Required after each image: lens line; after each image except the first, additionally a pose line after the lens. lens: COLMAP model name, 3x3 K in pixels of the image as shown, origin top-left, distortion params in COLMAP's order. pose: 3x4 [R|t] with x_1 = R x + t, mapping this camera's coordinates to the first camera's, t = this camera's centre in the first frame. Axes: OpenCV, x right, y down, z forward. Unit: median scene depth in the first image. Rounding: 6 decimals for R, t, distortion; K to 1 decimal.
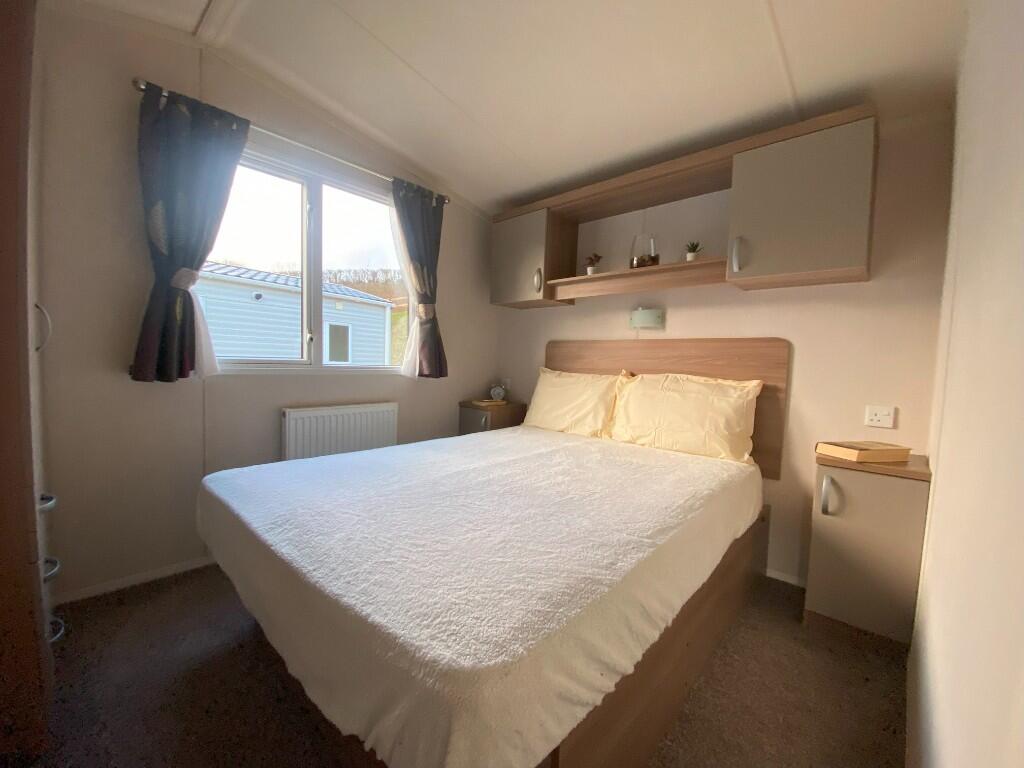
lens RADIAL K [[413.4, 0, 508.6], [0, 413.4, 385.3], [0, 0, 1]] dist [0.035816, -0.029364]
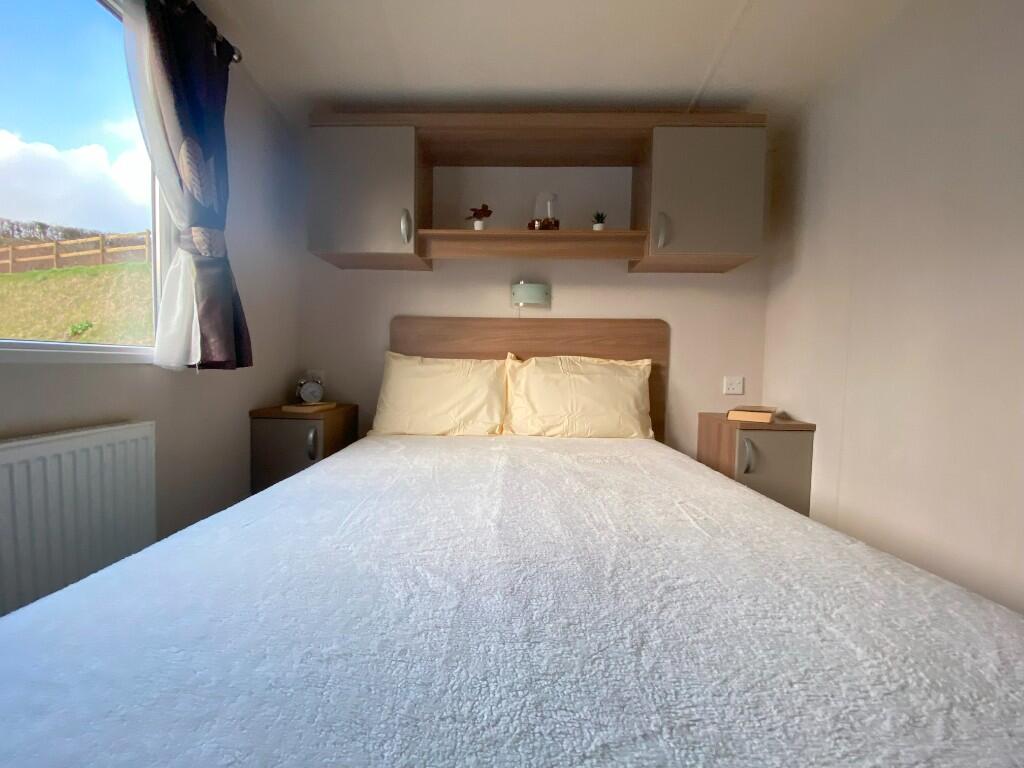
lens RADIAL K [[413.4, 0, 508.6], [0, 413.4, 385.3], [0, 0, 1]] dist [0.035816, -0.029364]
pose [[0.749347, -0.052262, 0.660112, -0.290568], [0.049275, 0.998518, 0.023118, 0.010040], [-0.660342, 0.015204, 0.750811, 0.370388]]
